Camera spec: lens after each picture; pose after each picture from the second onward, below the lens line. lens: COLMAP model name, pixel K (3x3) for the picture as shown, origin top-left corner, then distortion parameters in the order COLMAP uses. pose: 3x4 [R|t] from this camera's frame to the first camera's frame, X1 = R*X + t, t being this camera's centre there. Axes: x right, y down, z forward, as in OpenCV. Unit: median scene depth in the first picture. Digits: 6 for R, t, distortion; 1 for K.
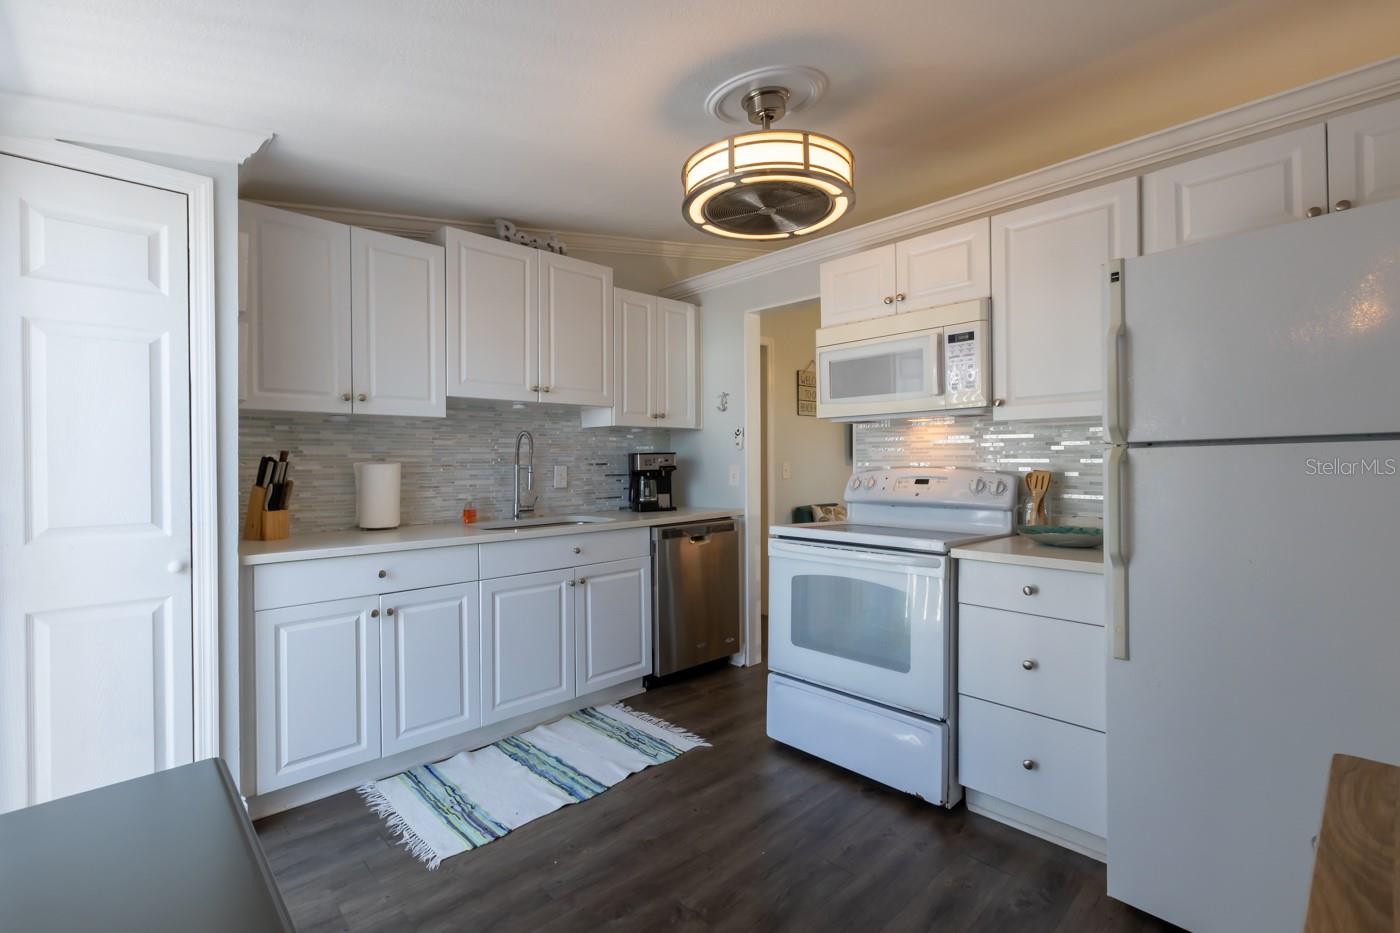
lens RADIAL K [[635.1, 0, 711.4], [0, 635.1, 460.5], [0, 0, 1]] dist [0.000882, 0.001867]
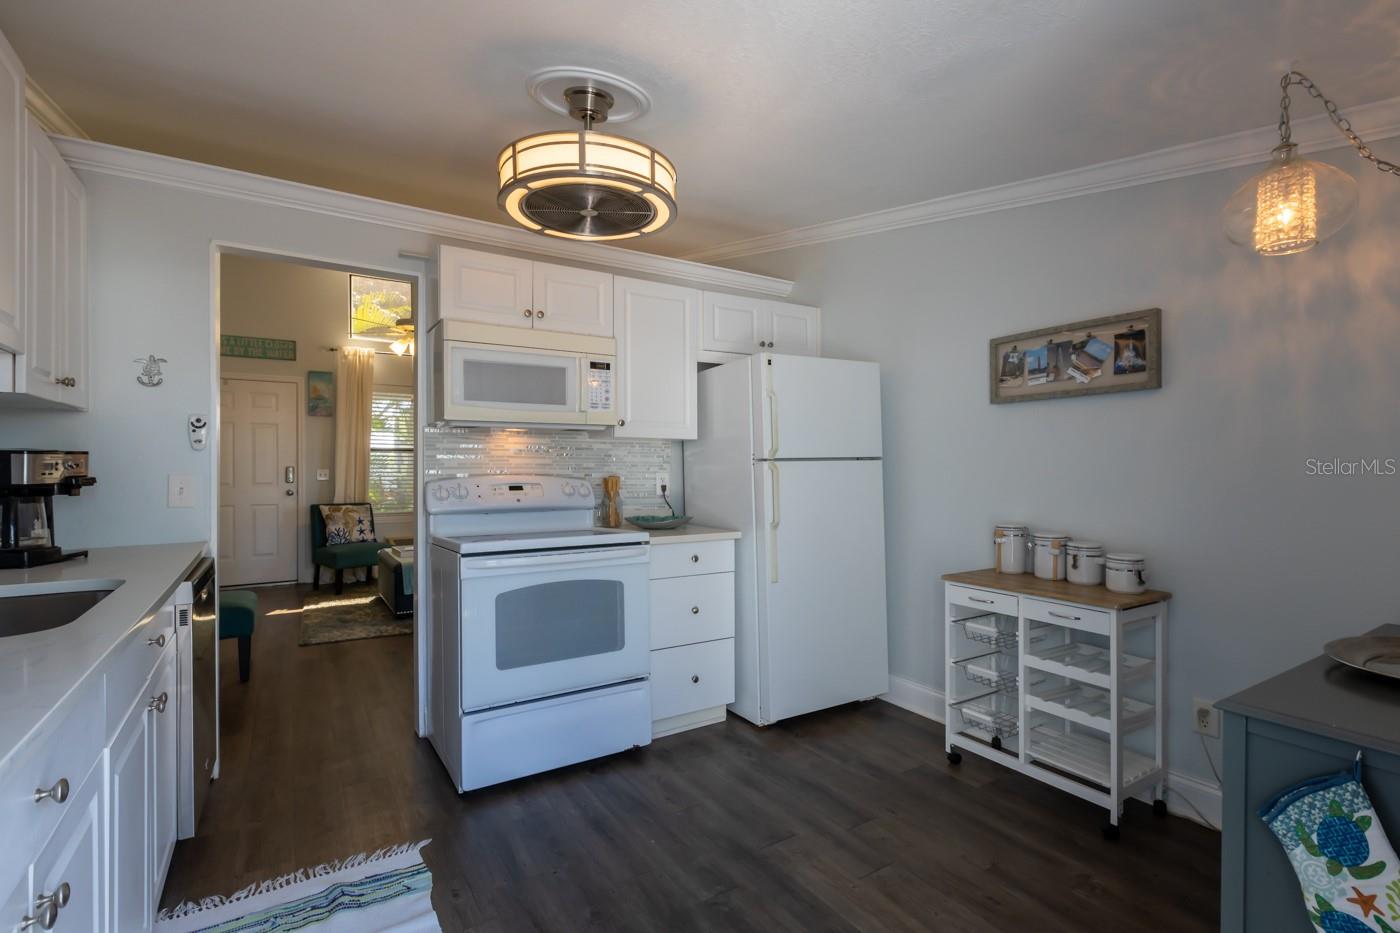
lens RADIAL K [[635.1, 0, 706.7], [0, 635.1, 464.1], [0, 0, 1]] dist [0.000882, 0.001867]
pose [[0.203332, 0.008660, 0.979072, -0.684705], [-0.001291, 0.999962, -0.008577, 0.002221], [-0.979109, 0.000480, 0.203336, 0.513289]]
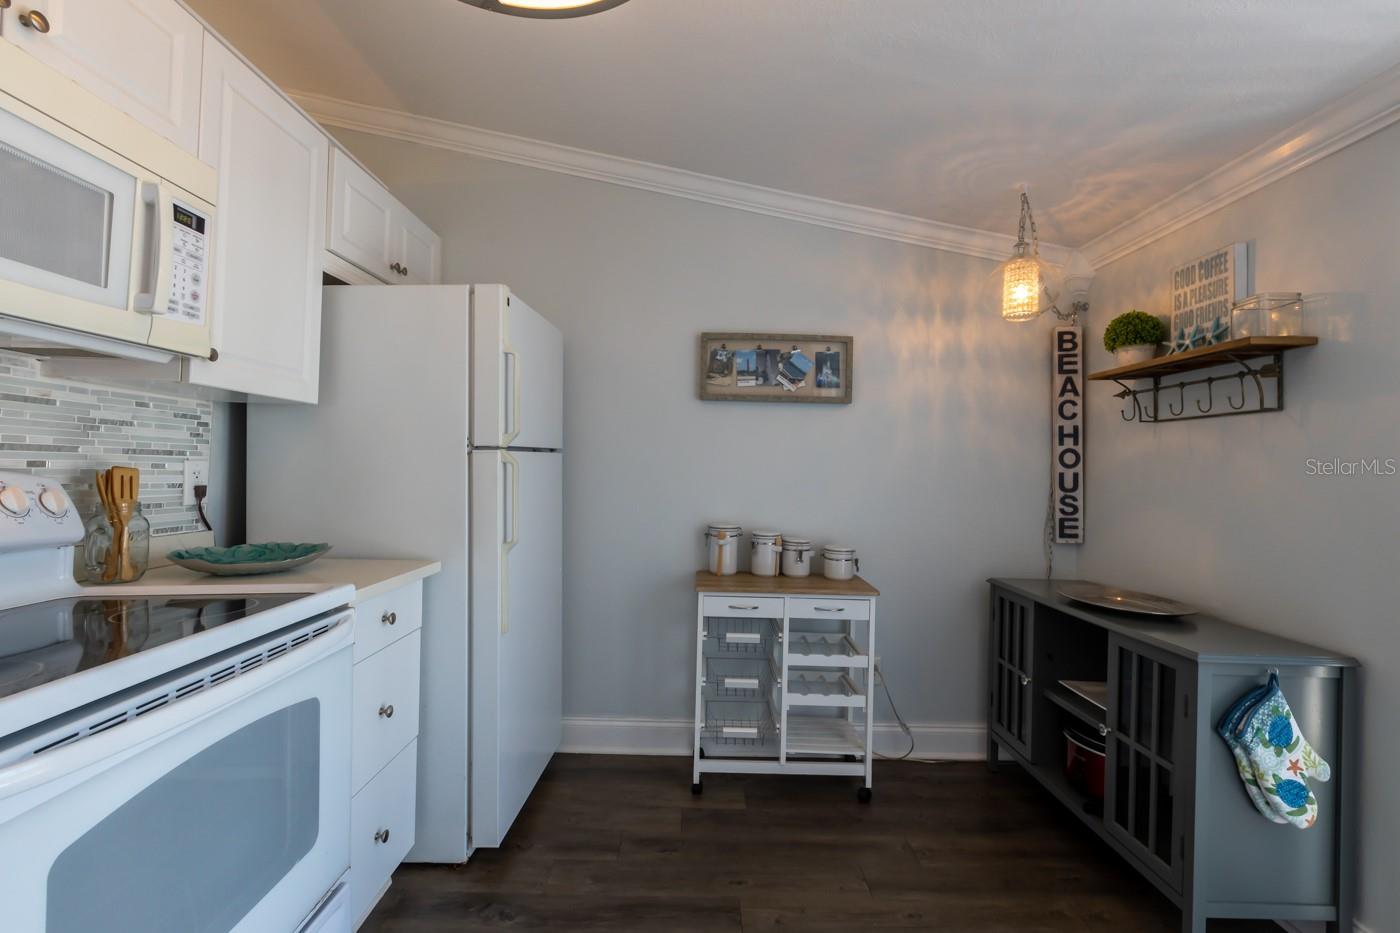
lens RADIAL K [[635.1, 0, 702.9], [0, 635.1, 452.7], [0, 0, 1]] dist [0.000882, 0.001867]
pose [[-0.719748, -0.000778, 0.694235, -0.262831], [-0.026257, 0.999314, -0.026102, 0.003447], [-0.693738, -0.037015, -0.719275, 0.986748]]
